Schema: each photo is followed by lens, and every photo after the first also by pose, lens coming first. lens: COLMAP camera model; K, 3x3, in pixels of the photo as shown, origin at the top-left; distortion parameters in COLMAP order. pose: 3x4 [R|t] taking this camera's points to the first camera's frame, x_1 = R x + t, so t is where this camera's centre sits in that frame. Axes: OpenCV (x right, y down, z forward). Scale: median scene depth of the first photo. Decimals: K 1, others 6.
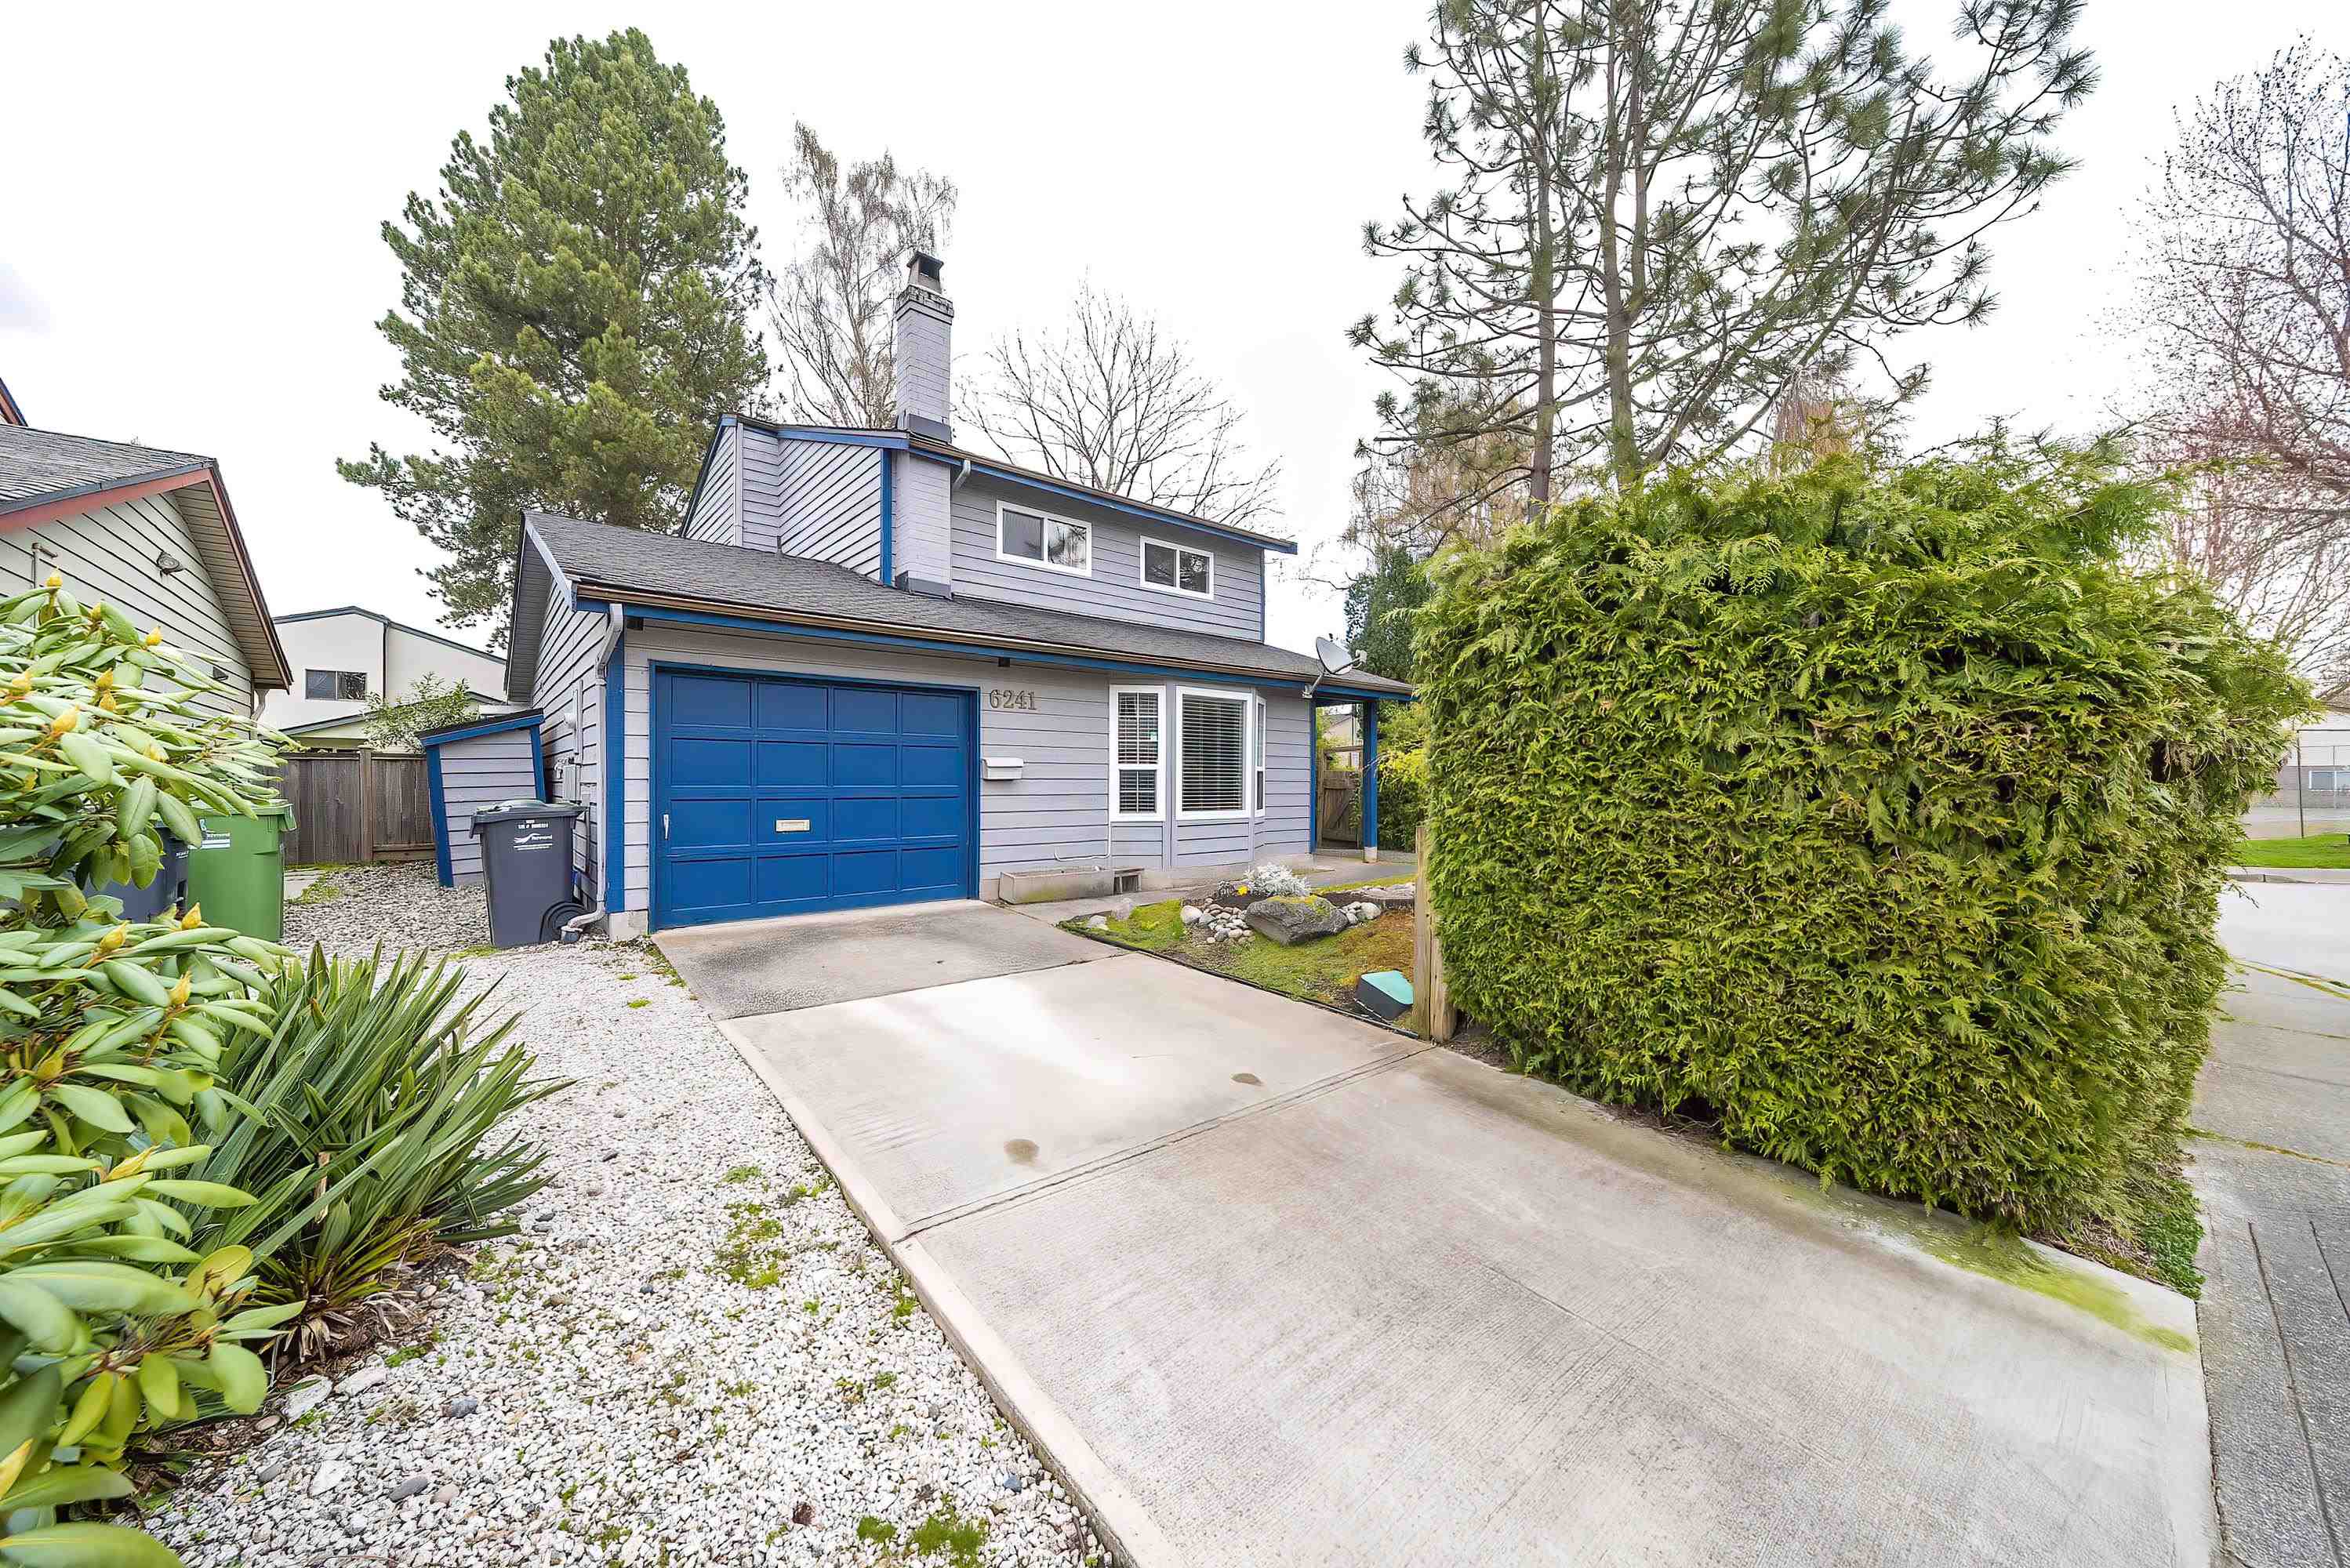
lens RADIAL K [[816.5, 0, 1175.0], [0, 816.5, 782.6], [0, 0, 1]] dist [-0.001711, -0.001188]
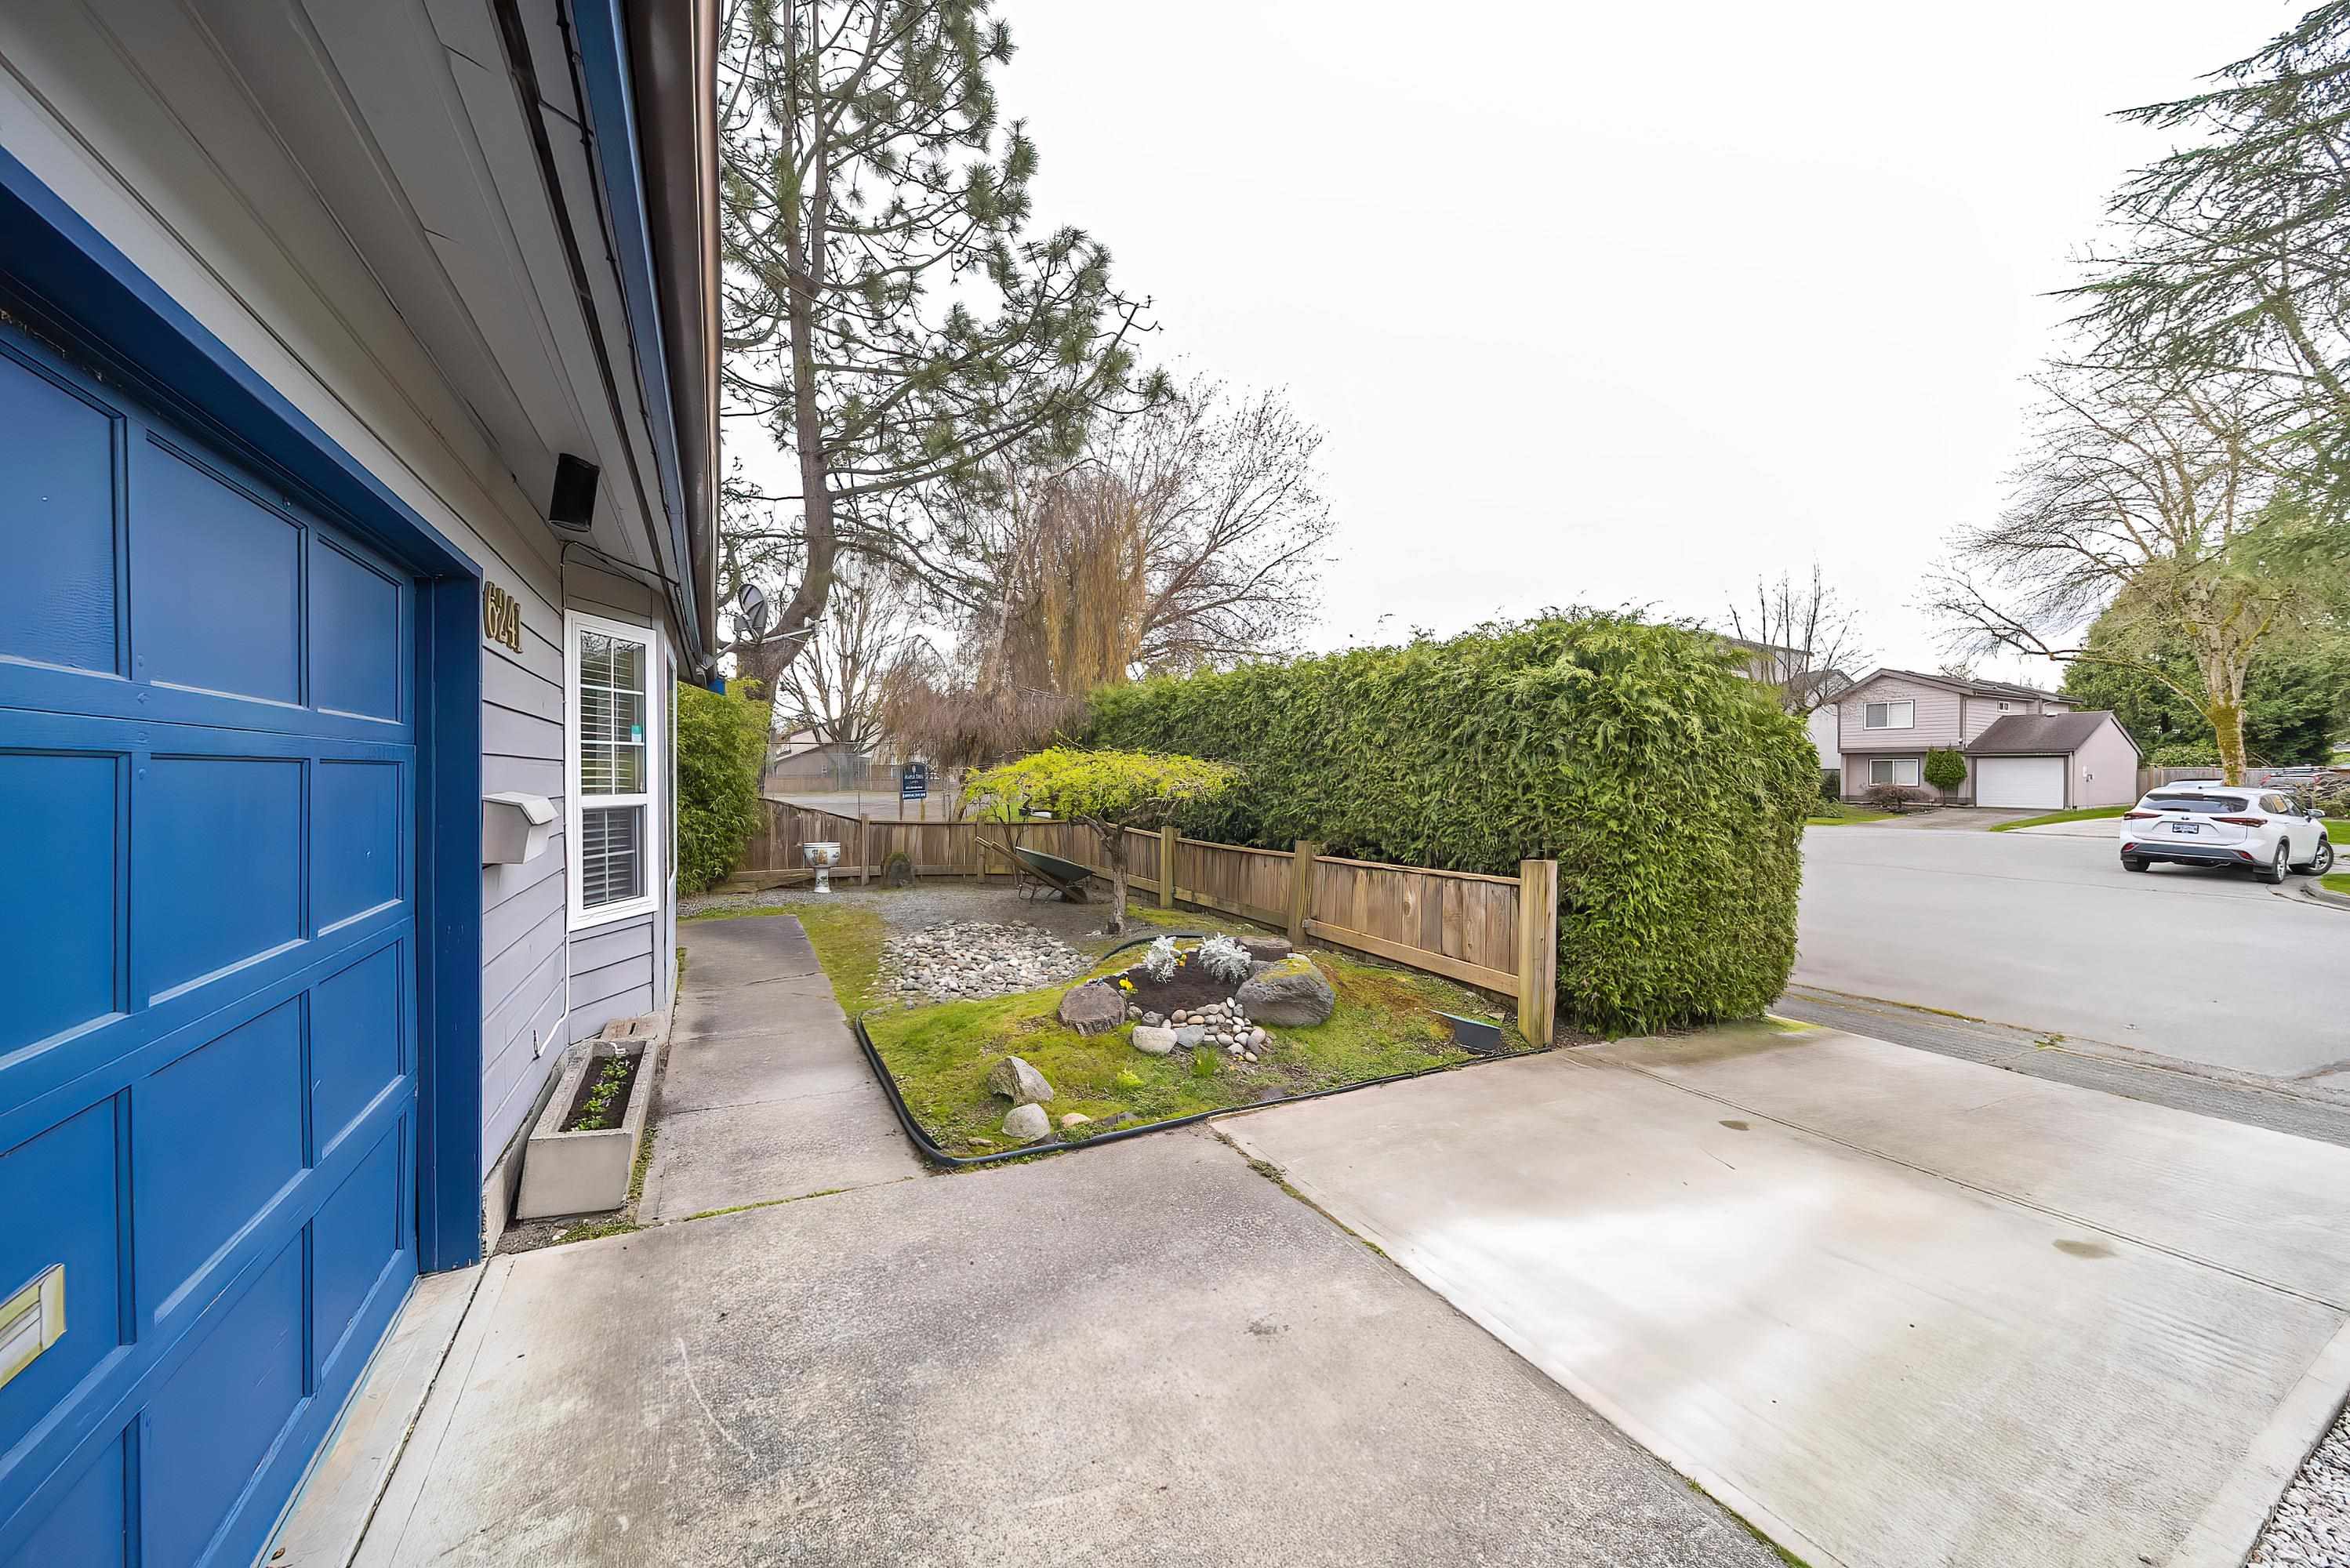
lens RADIAL K [[816.5, 0, 1175.0], [0, 816.5, 782.6], [0, 0, 1]] dist [-0.001711, -0.001188]
pose [[0.198707, -0.020316, 0.979848, -1.067248], [-0.001202, 0.999779, 0.020973, -0.098629], [-0.980058, -0.005345, 0.198638, 1.490981]]
